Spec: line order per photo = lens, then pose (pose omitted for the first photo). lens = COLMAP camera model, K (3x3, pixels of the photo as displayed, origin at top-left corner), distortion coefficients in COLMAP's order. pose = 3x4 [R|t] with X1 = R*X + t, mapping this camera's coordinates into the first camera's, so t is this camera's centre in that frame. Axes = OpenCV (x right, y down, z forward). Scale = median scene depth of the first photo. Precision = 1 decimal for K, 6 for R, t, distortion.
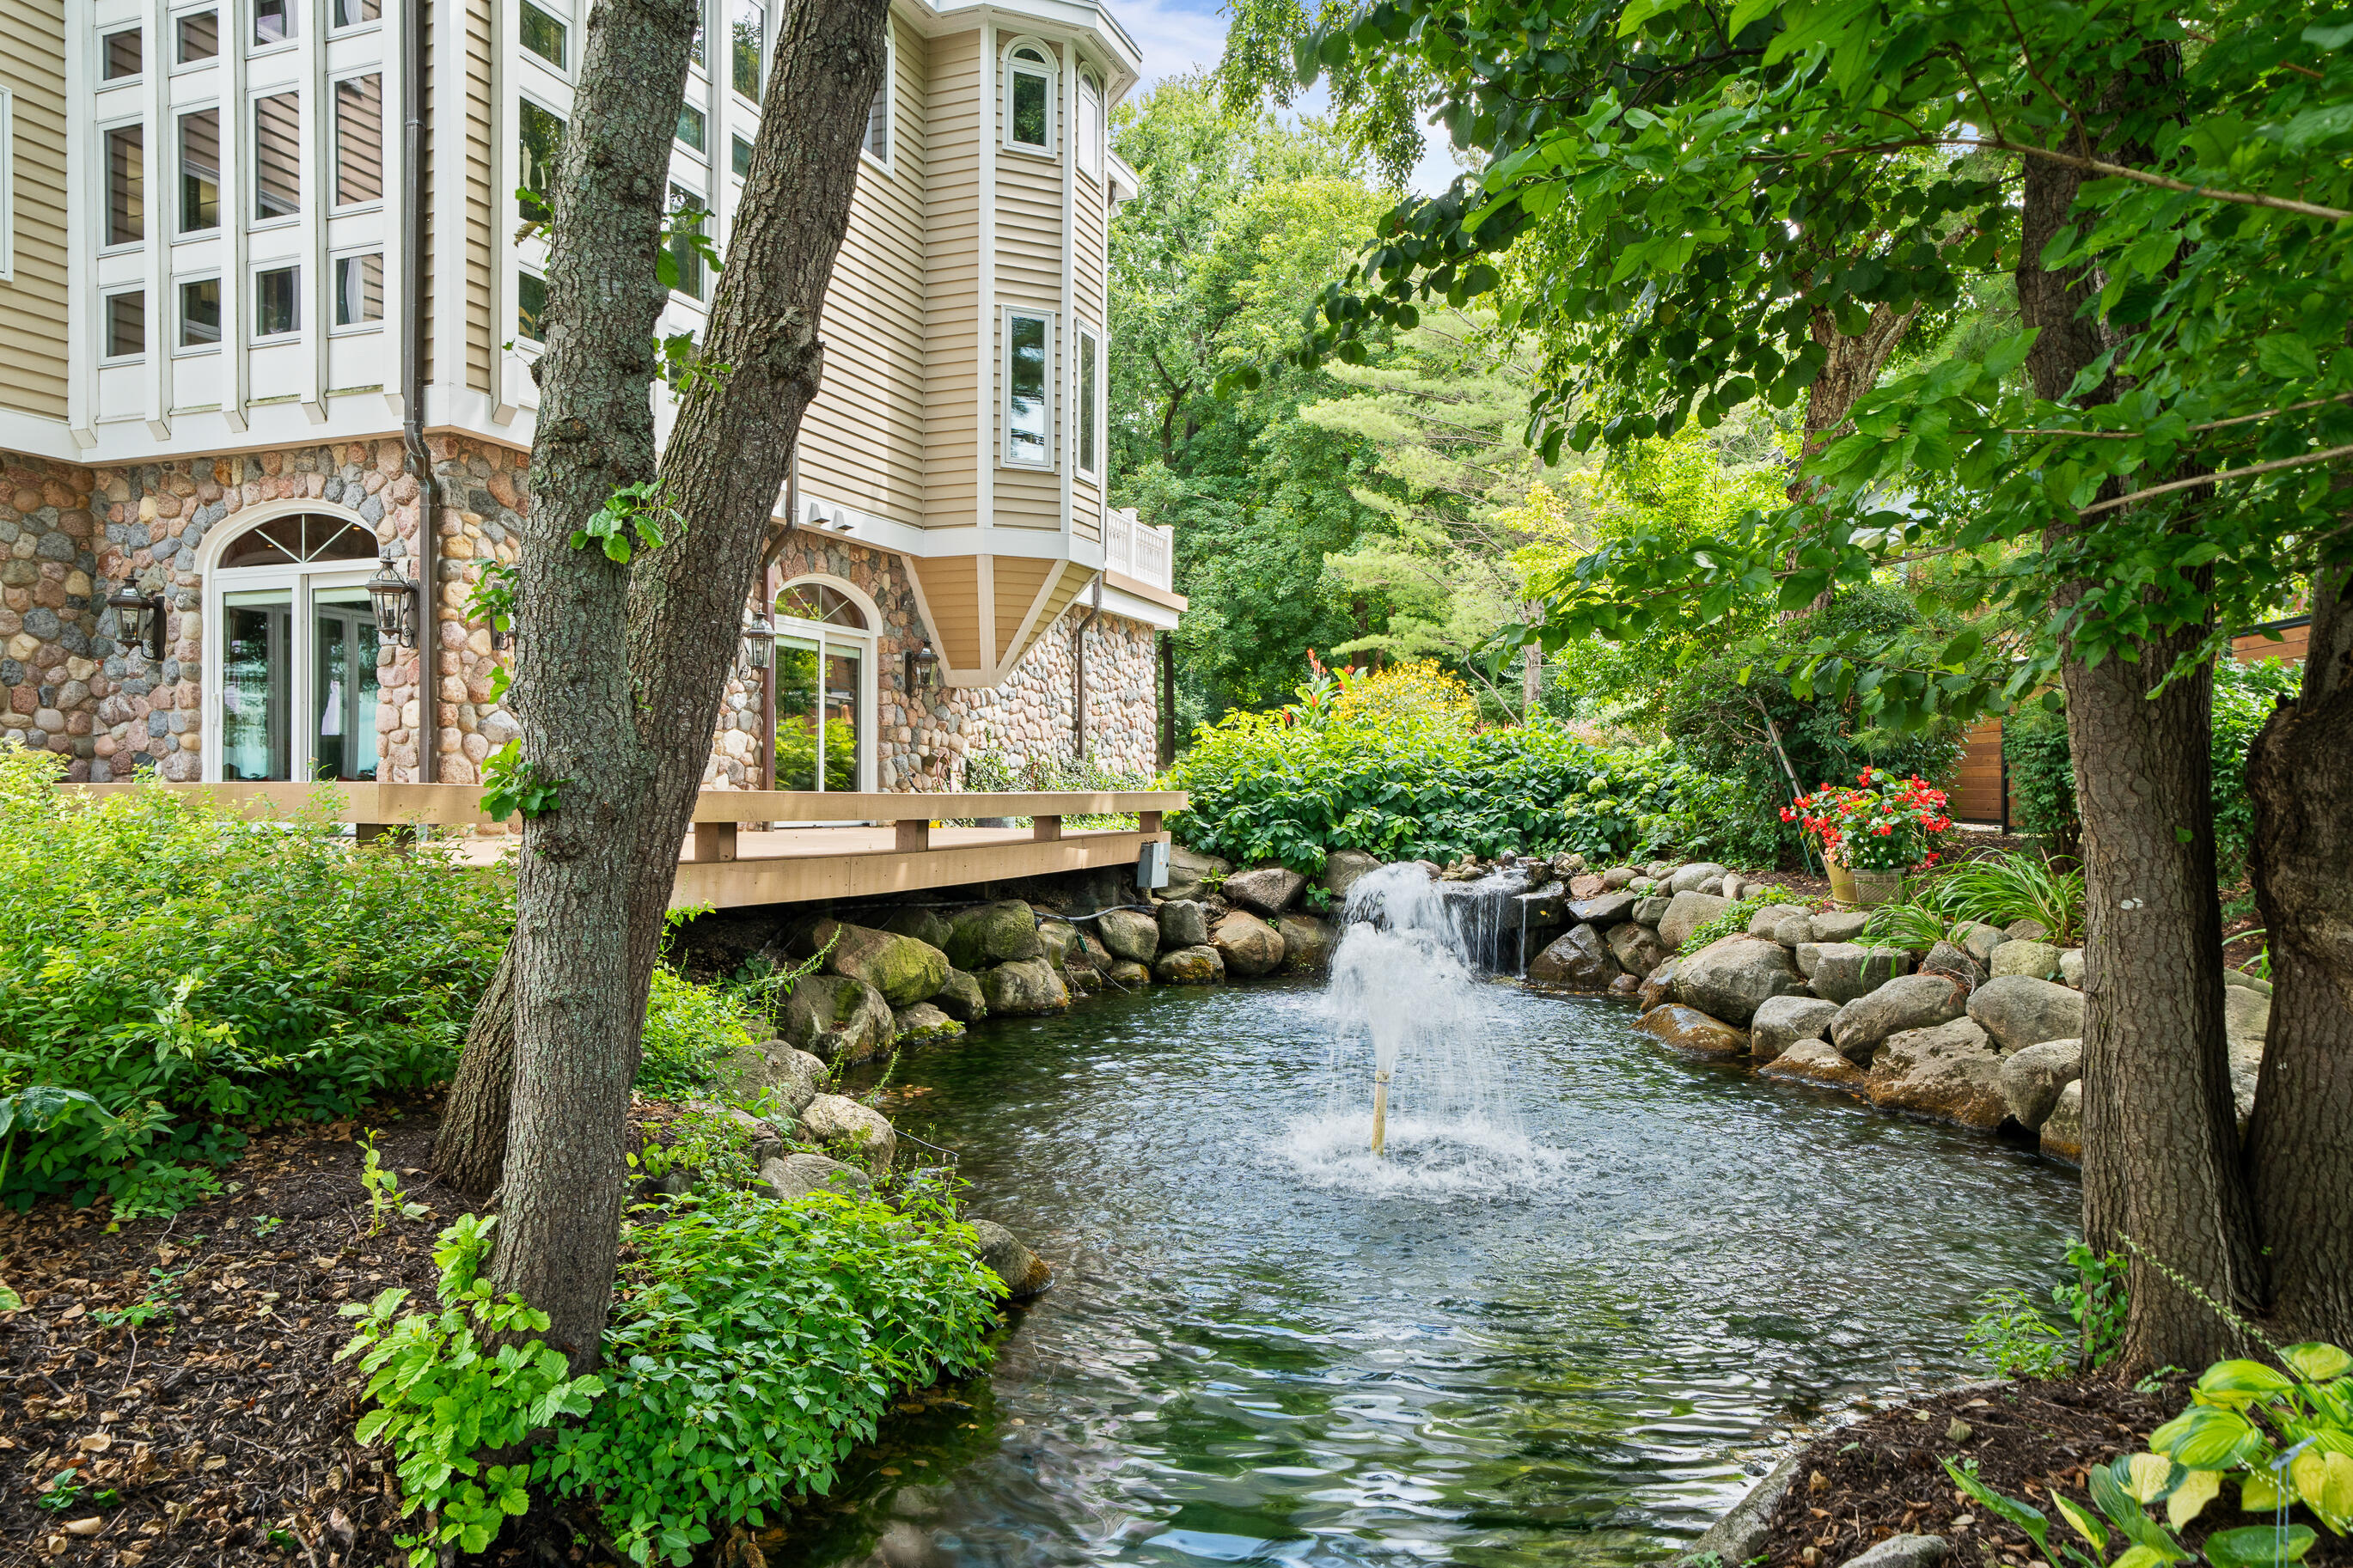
lens RADIAL K [[1529.2, 0, 1164.6], [0, 1529.2, 794.5], [0, 0, 1]] dist [0.023836, -0.003868]
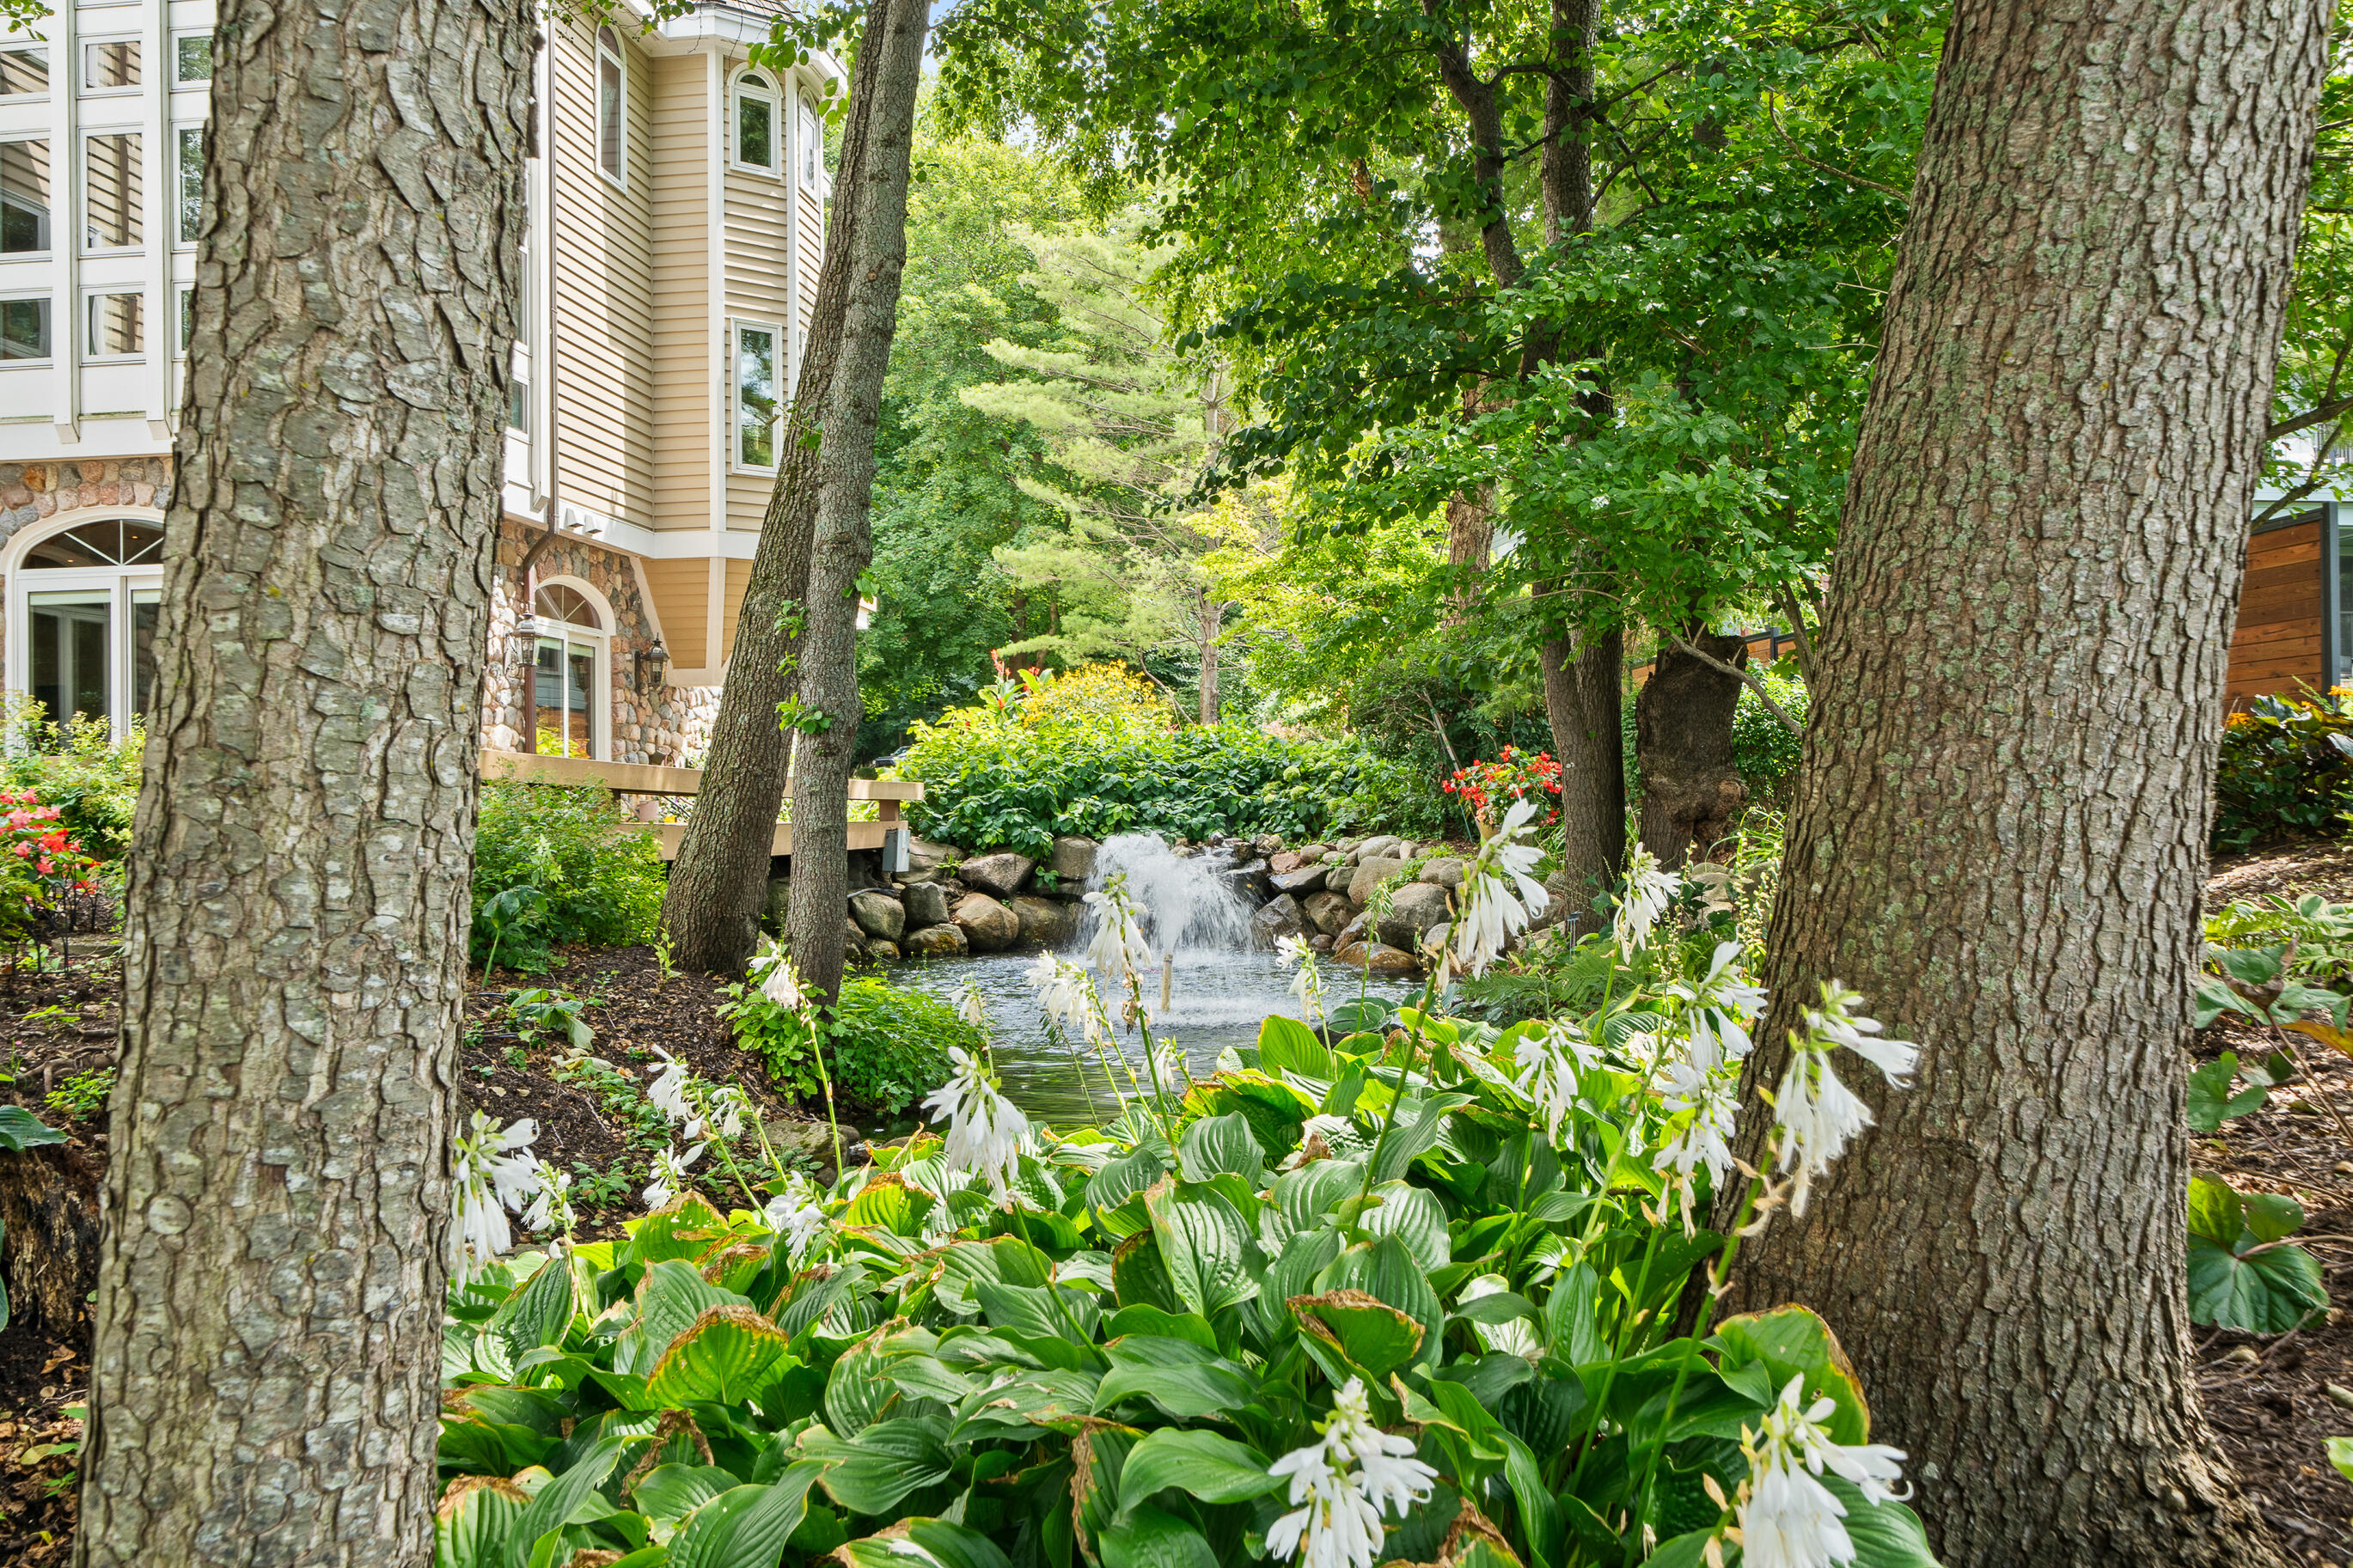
lens RADIAL K [[1713.3, 0, 1182.3], [0, 1713.3, 786.5], [0, 0, 1]] dist [0.008908, 0.001588]
pose [[0.975235, -0.014943, 0.220666, -0.069800], [0.018380, 0.999740, -0.013531, 0.019284], [-0.220406, 0.017252, 0.975256, -0.194480]]
